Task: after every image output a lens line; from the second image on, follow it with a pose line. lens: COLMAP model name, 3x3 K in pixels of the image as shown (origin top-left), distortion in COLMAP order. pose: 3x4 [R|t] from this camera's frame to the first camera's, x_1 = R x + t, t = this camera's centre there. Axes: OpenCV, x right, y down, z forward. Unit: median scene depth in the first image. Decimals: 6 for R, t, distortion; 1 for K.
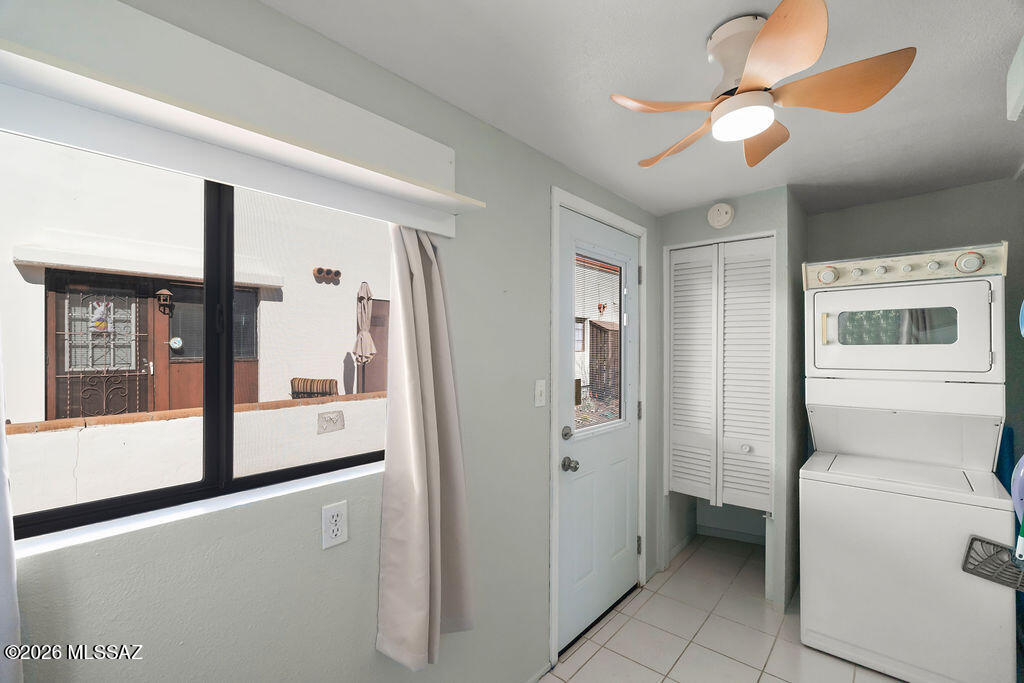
lens RADIAL K [[447.2, 0, 514.7], [0, 447.2, 348.6], [0, 0, 1]] dist [-0.008024, 0.000939]
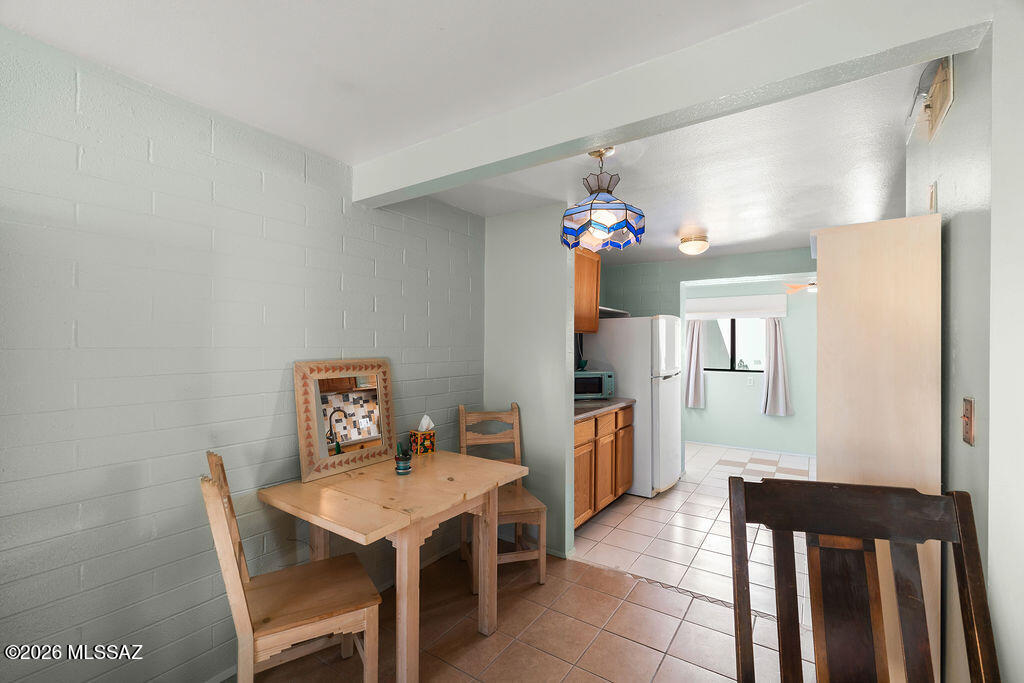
lens RADIAL K [[447.2, 0, 510.2], [0, 447.2, 344.0], [0, 0, 1]] dist [-0.008024, 0.000939]
pose [[0.110590, -0.004587, -0.993856, 0.959564], [-0.006100, 0.999967, -0.005294, 0.004253], [0.993847, 0.006648, 0.110558, -0.500778]]
